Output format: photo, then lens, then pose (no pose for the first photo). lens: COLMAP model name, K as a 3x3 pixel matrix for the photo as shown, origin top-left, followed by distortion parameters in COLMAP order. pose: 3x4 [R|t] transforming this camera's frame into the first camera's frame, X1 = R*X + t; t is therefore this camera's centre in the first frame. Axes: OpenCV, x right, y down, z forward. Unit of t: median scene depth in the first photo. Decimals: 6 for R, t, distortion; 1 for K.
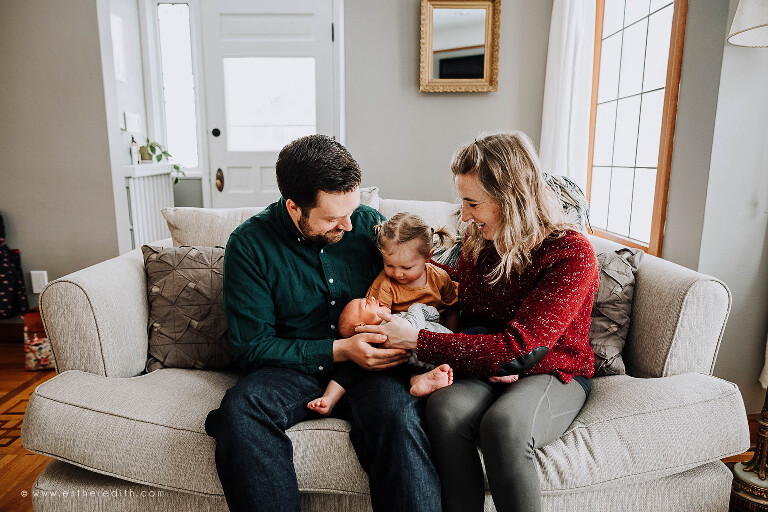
lens RADIAL K [[523.4, 0, 385.2], [0, 523.4, 257.7], [0, 0, 1]] dist [-0.007084, 0.000903]
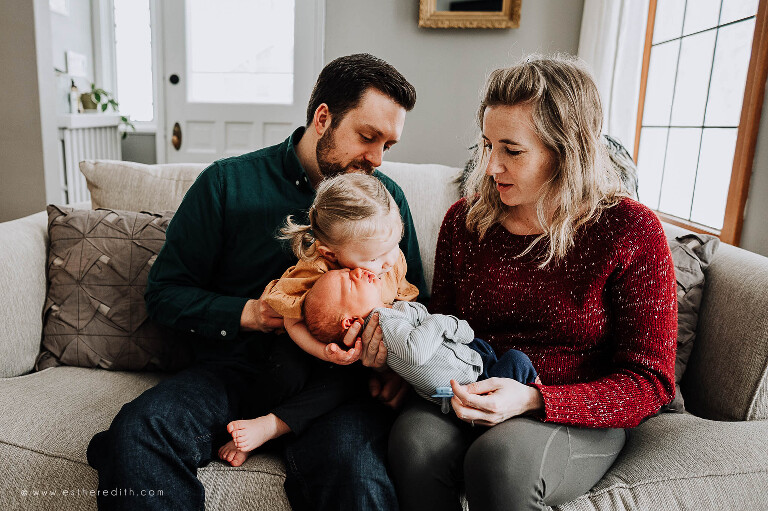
lens RADIAL K [[586.6, 0, 334.5], [0, 586.6, 254.5], [0, 0, 1]] dist [-0.018494, -0.000134]
pose [[0.996510, 0.043534, -0.071219, 0.017658], [-0.041555, 0.998714, 0.029031, 0.004375], [0.072391, -0.025970, 0.997038, 0.105323]]
